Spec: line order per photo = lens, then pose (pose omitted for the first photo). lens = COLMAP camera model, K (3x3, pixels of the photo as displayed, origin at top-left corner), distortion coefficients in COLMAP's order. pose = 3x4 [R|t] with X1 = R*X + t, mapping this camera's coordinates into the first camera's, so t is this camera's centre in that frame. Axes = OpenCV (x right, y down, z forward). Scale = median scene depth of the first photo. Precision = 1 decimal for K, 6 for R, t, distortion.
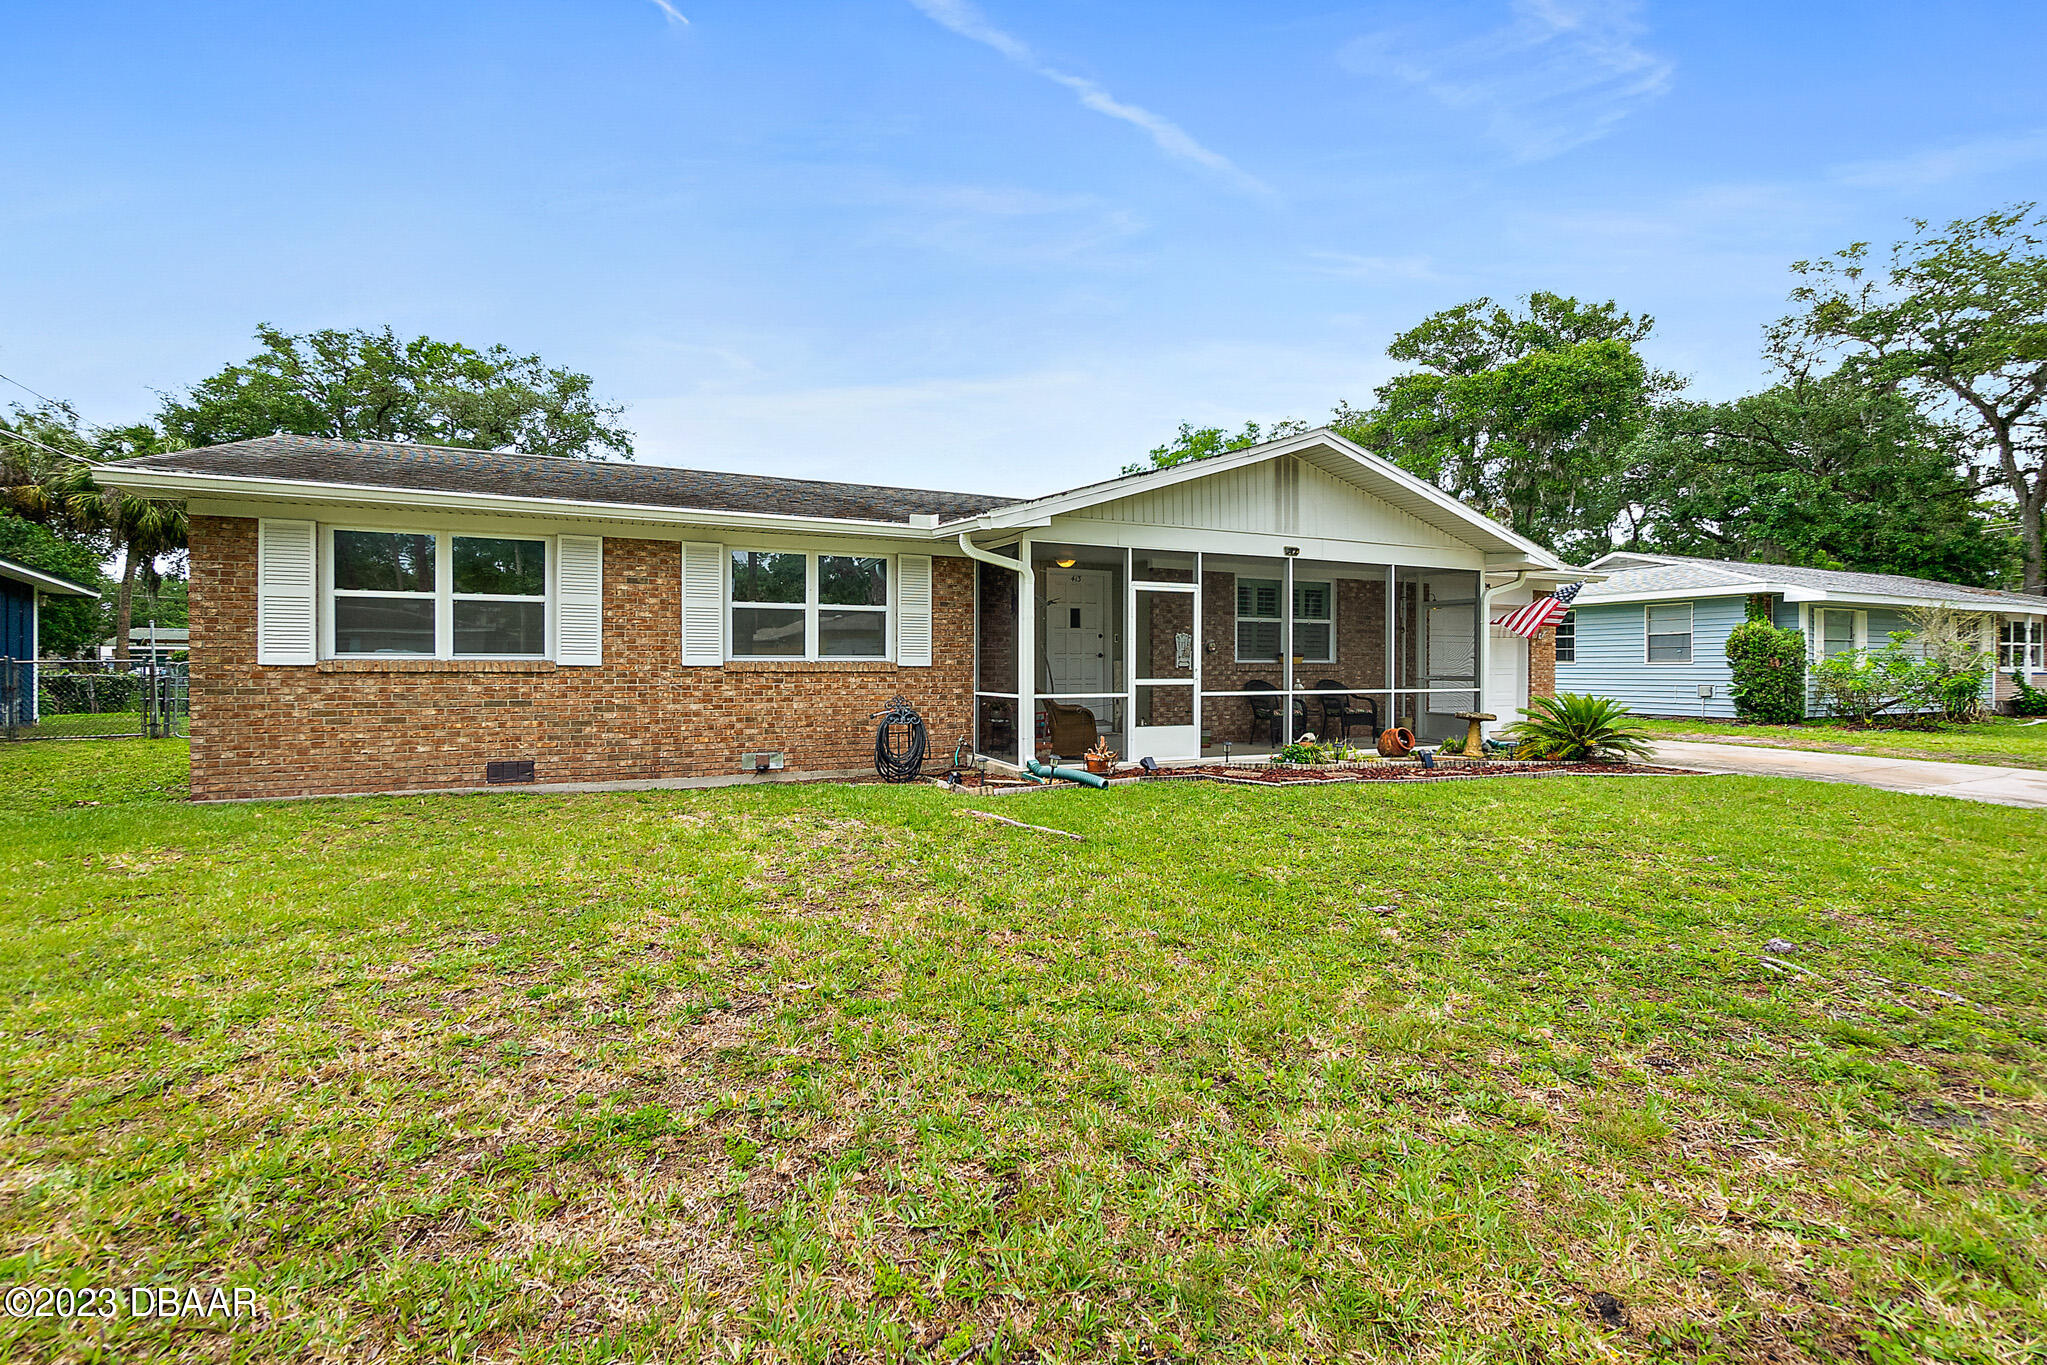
lens RADIAL K [[864.6, 0, 1016.0], [0, 864.6, 674.7], [0, 0, 1]] dist [-0.011322, 0.000224]
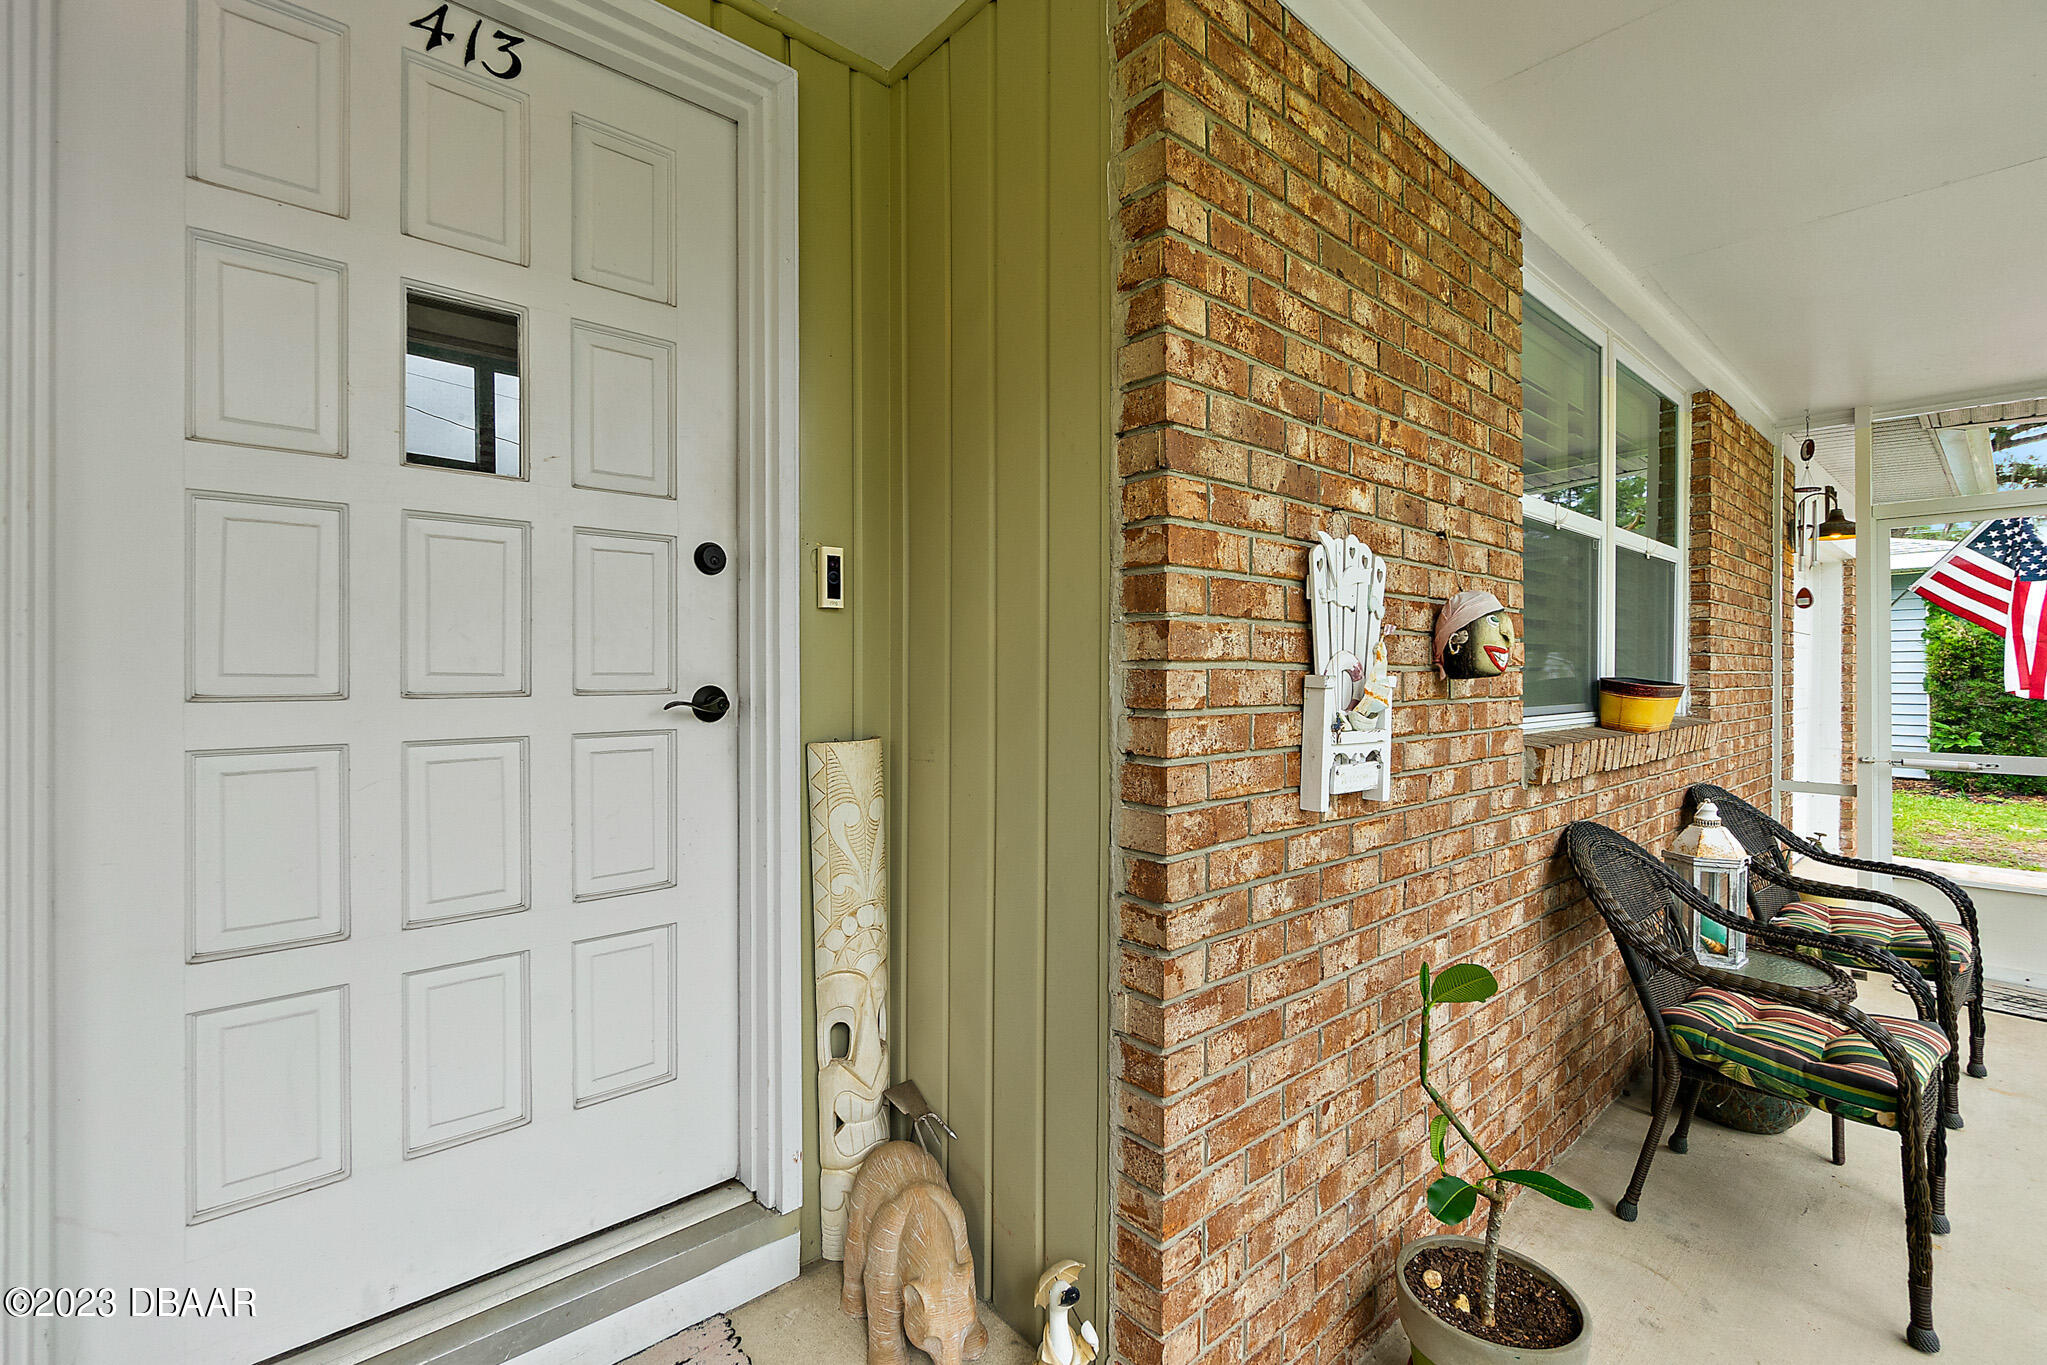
lens RADIAL K [[890.0, 0, 1010.8], [0, 890.0, 675.9], [0, 0, 1]] dist [0.003412, -0.000165]
pose [[0.957833, -0.000152, 0.287325, 0.123366], [0.001507, 0.999989, -0.004494, -0.030966], [-0.287321, 0.004738, 0.957823, 1.024313]]
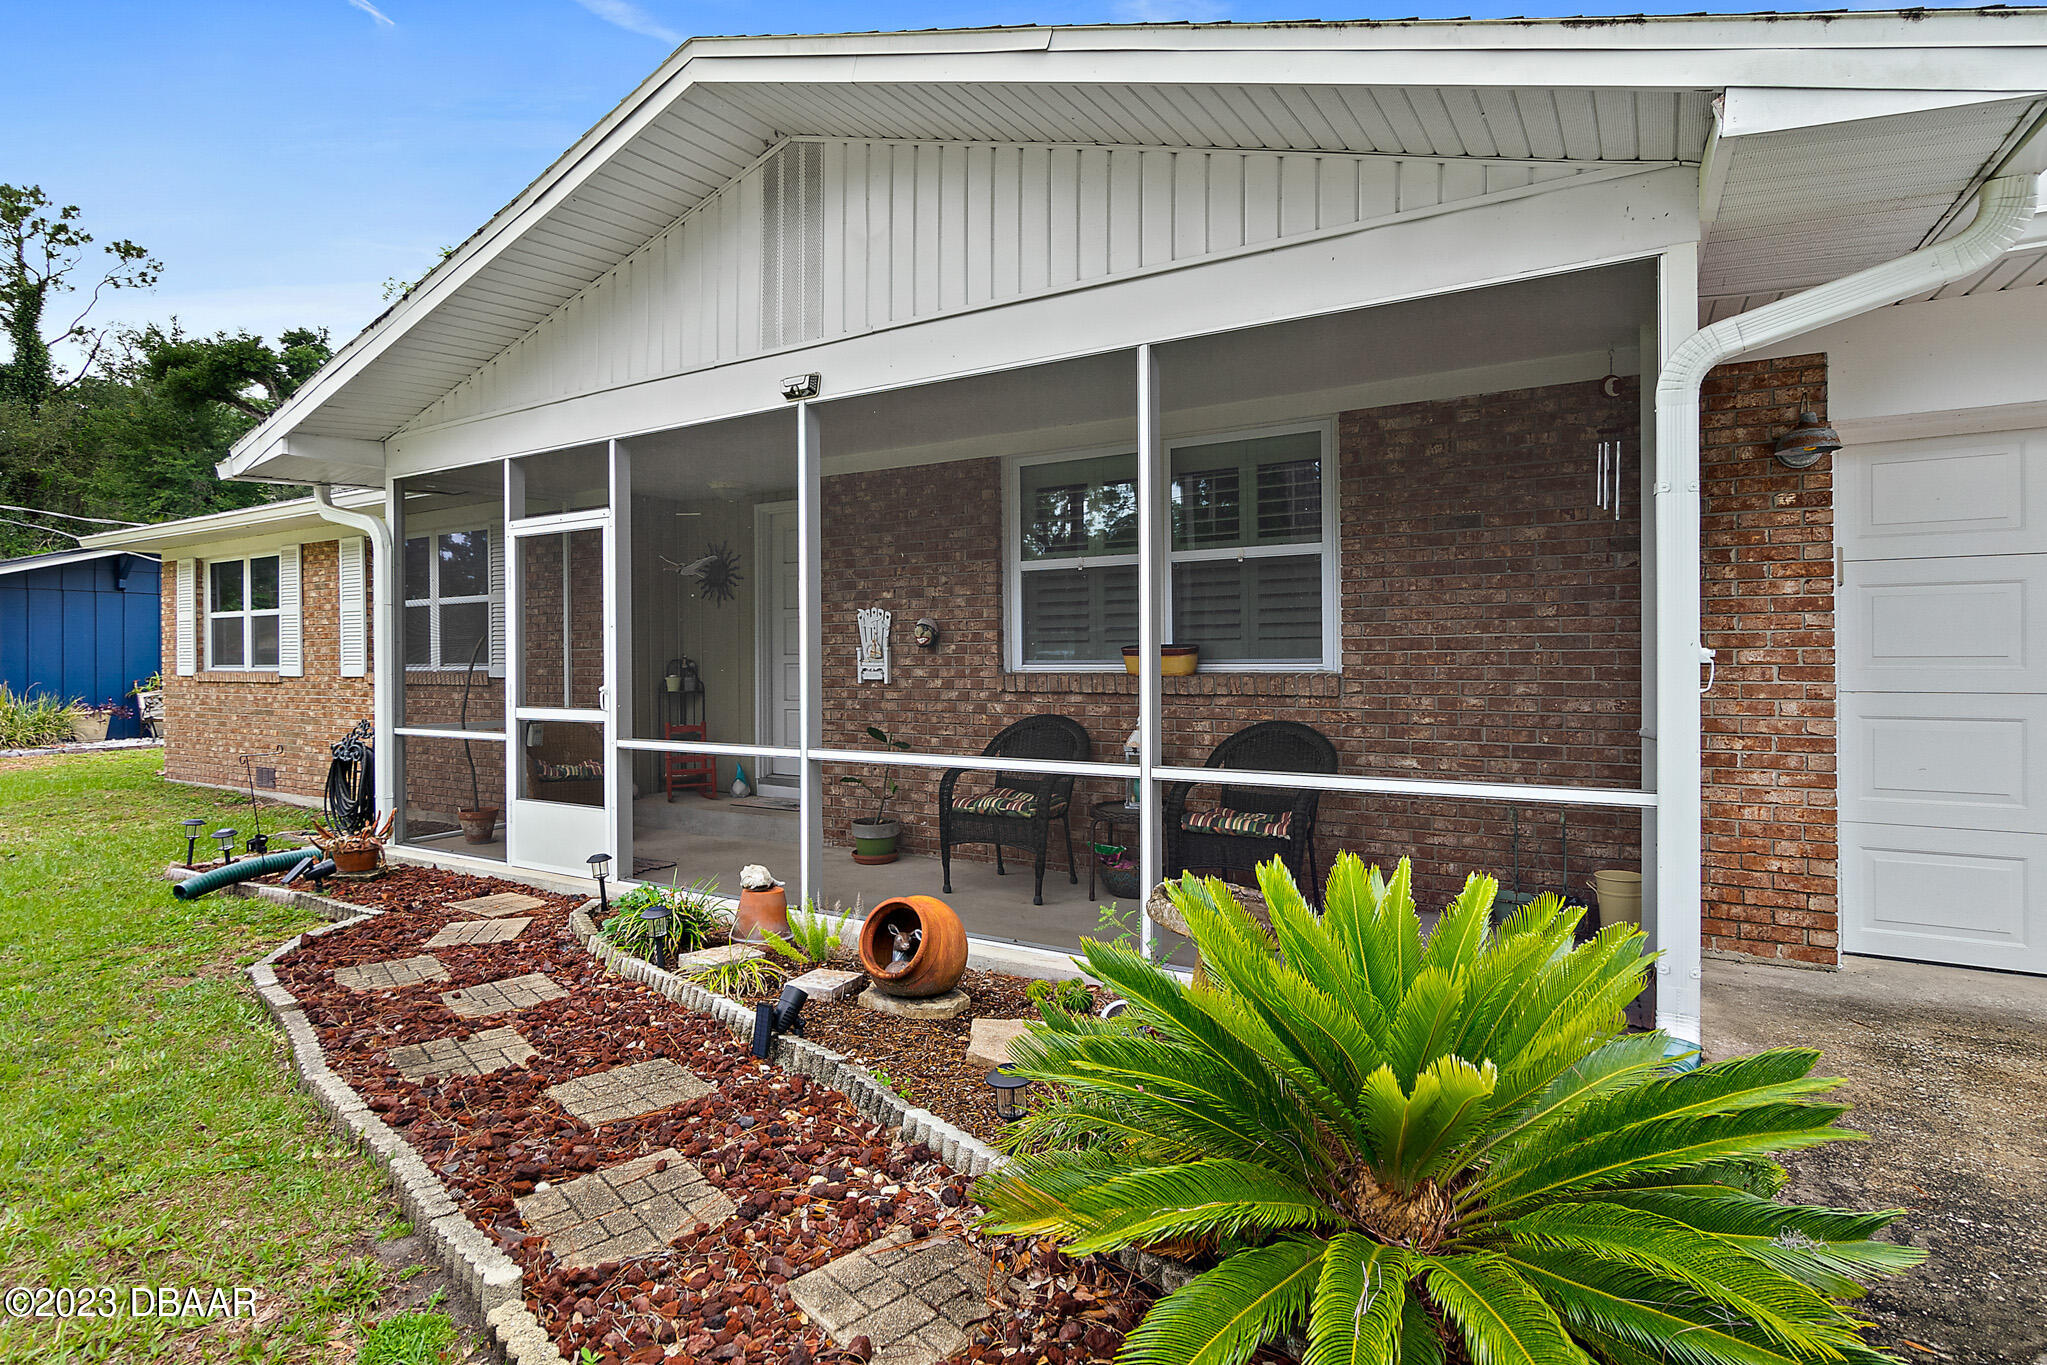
lens RADIAL K [[1025.1, 0, 1017.3], [0, 1025.1, 662.7], [0, 0, 1]] dist [-0.001853, 0.000234]
pose [[0.570406, -0.002707, -0.821358, 0.795550], [-0.000969, 0.999992, -0.003968, -0.019455], [0.821362, 0.003059, 0.570399, 0.866583]]
